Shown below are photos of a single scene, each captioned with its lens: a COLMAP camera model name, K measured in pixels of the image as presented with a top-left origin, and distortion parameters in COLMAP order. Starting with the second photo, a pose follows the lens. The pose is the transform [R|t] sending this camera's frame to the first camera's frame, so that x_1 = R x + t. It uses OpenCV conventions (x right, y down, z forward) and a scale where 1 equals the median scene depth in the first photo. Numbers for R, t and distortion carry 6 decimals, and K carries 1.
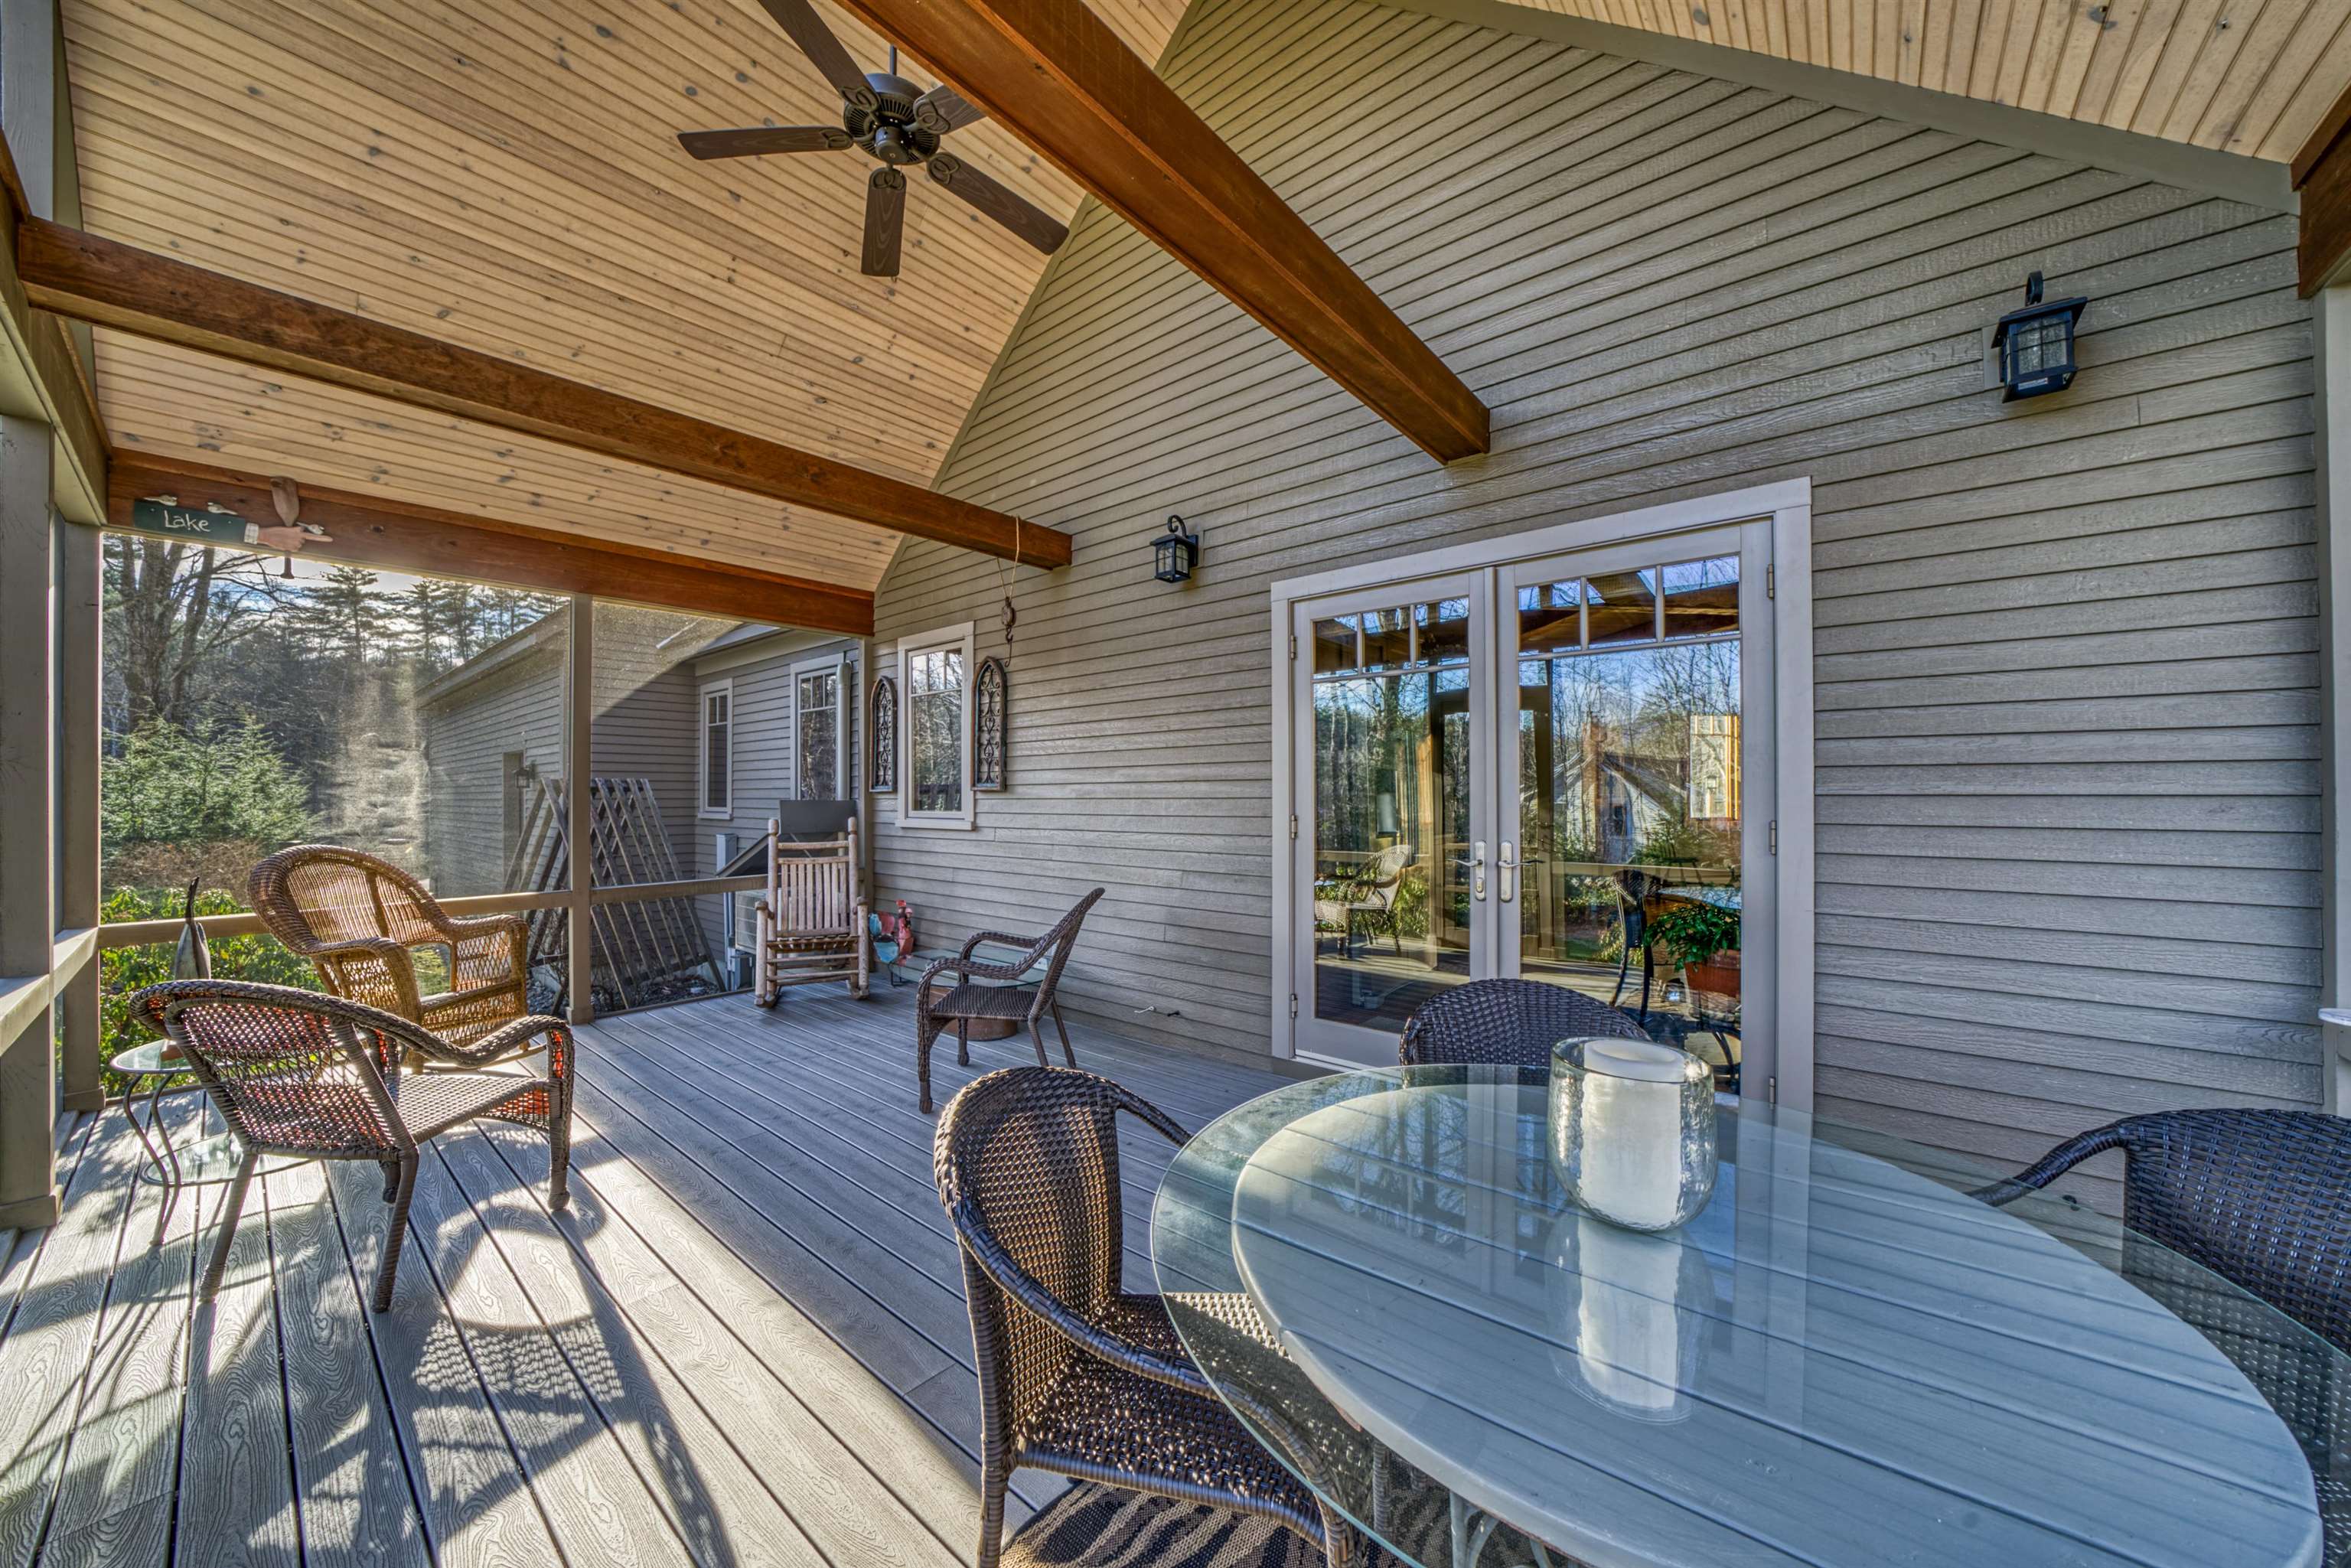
lens RADIAL K [[837.0, 0, 1174.9], [0, 837.0, 795.0], [0, 0, 1]] dist [0.000181, 0.000015]
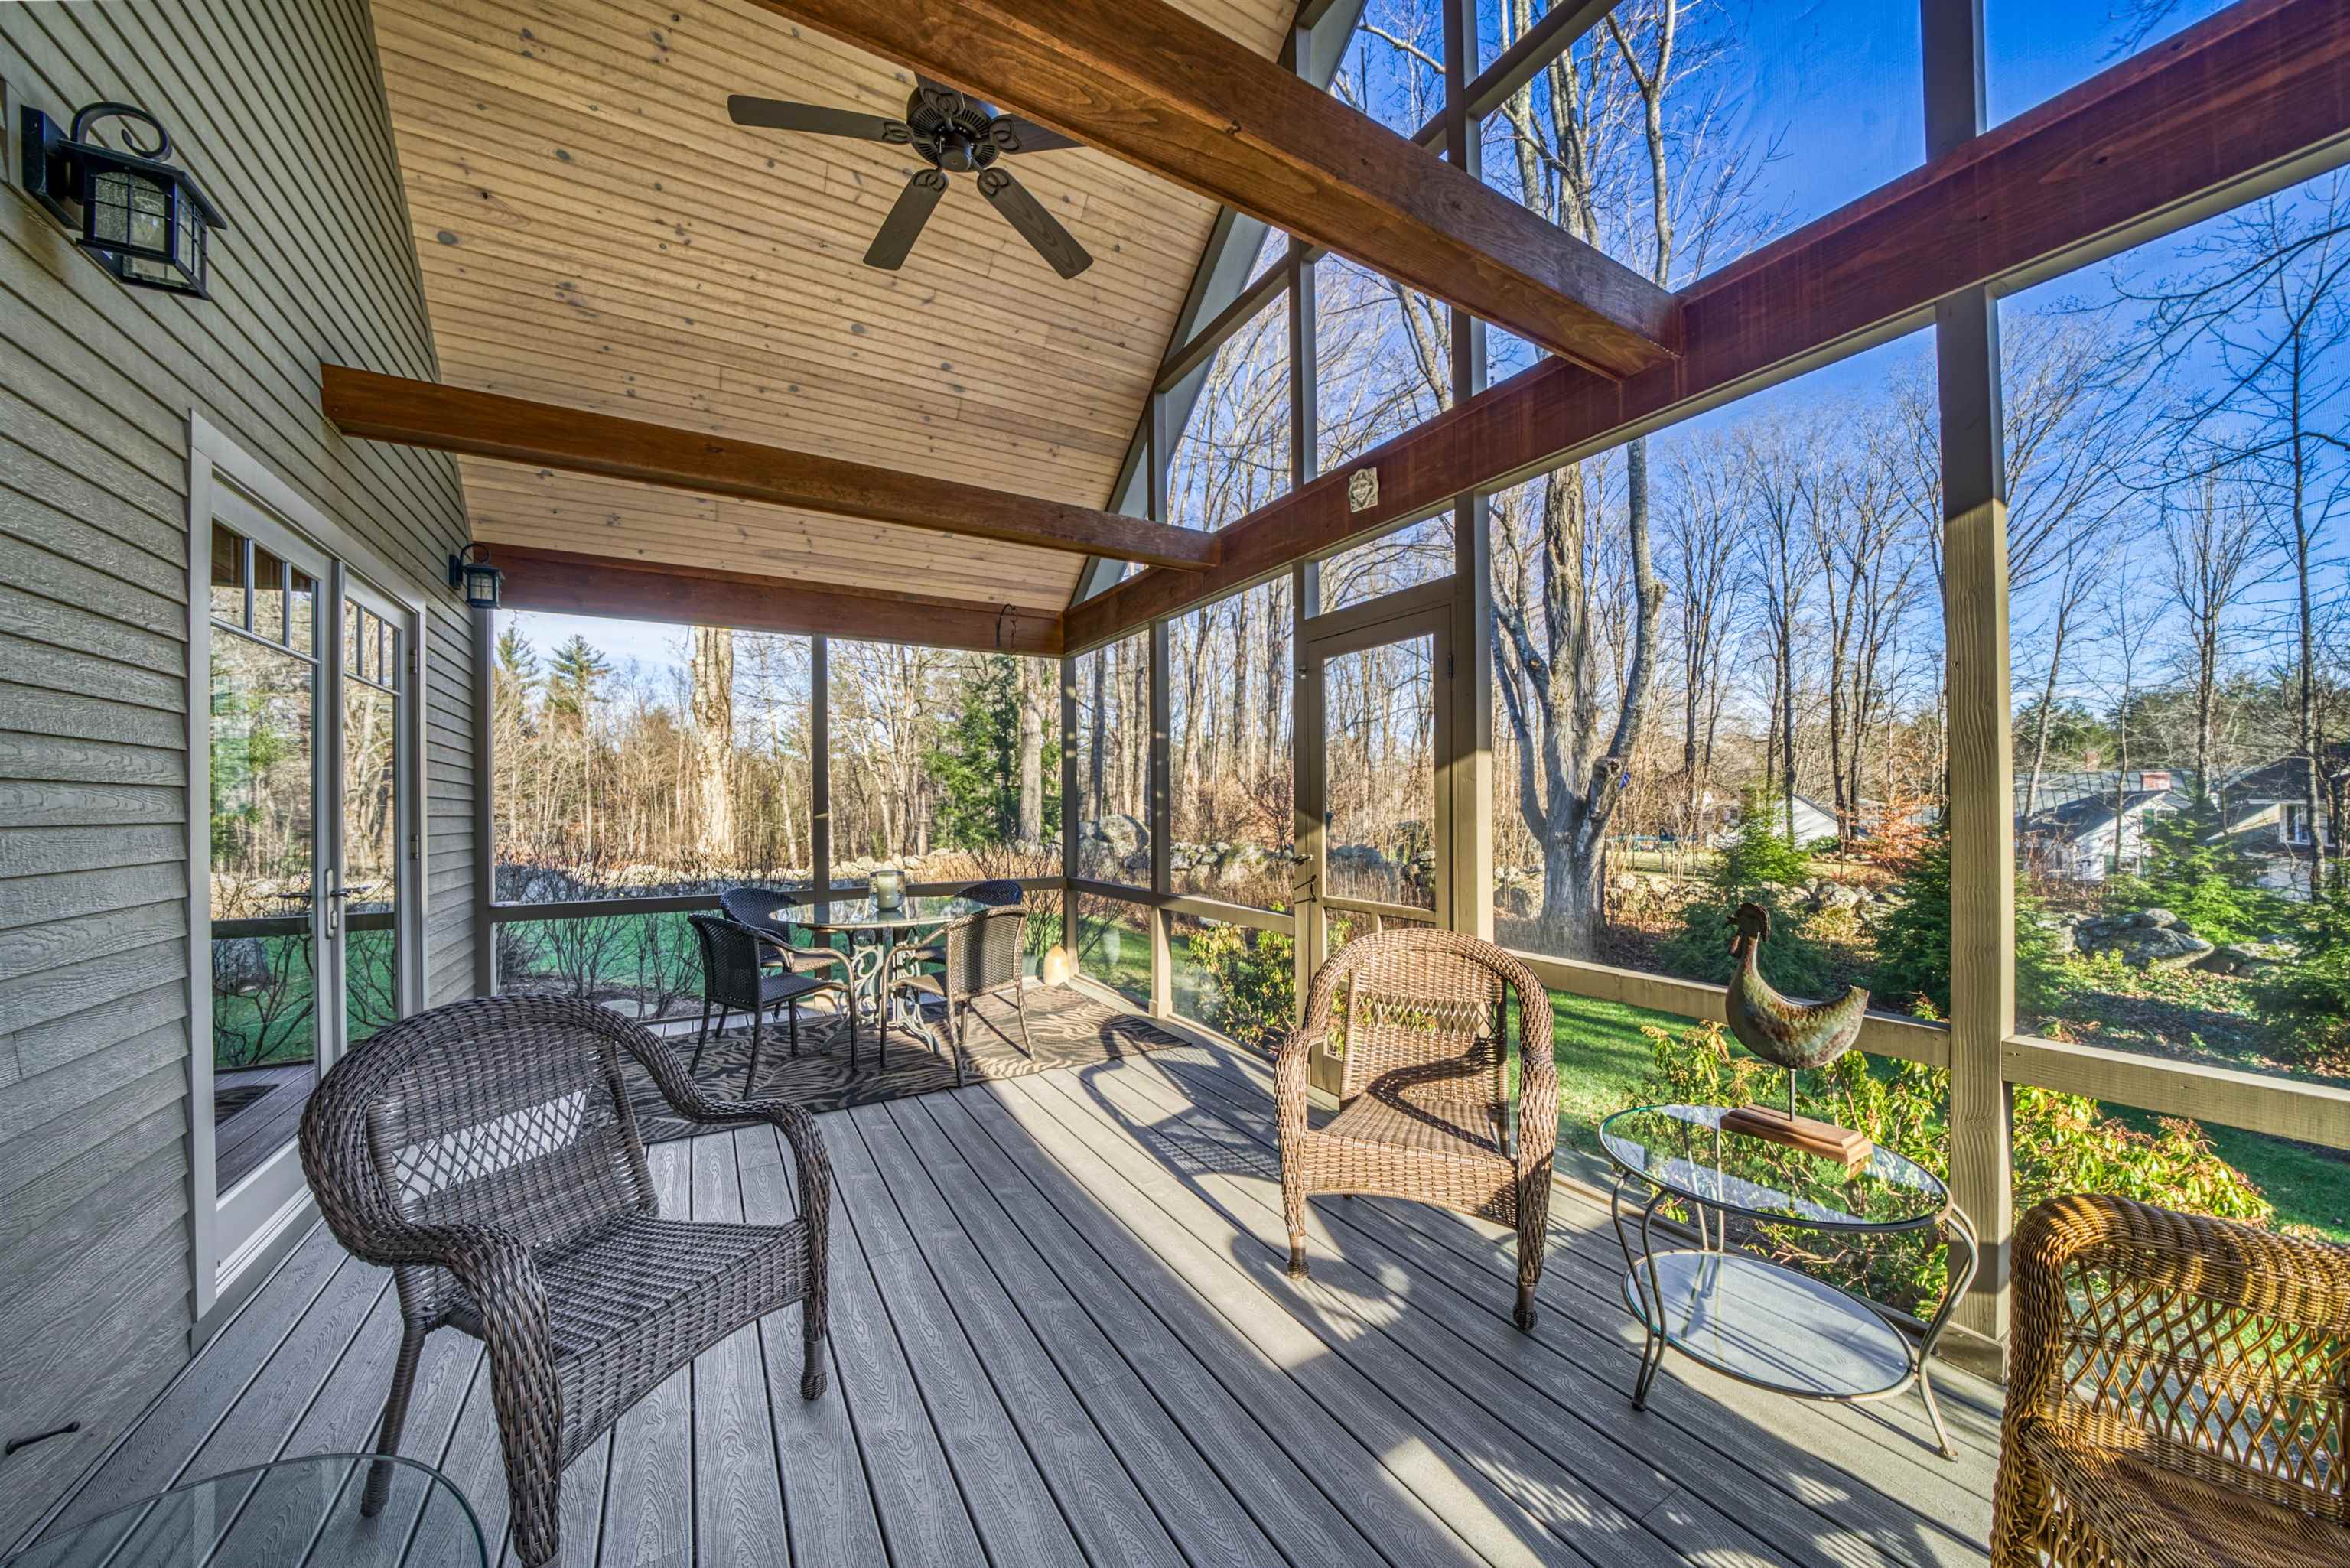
lens RADIAL K [[836.6, 0, 1174.4], [0, 836.6, 795.0], [0, 0, 1]] dist [0.000181, 0.000015]
pose [[-0.947154, 0.015237, 0.320419, -1.237636], [0.012242, 0.999861, -0.011359, 0.002134], [-0.320547, -0.006836, -0.947208, 2.562801]]
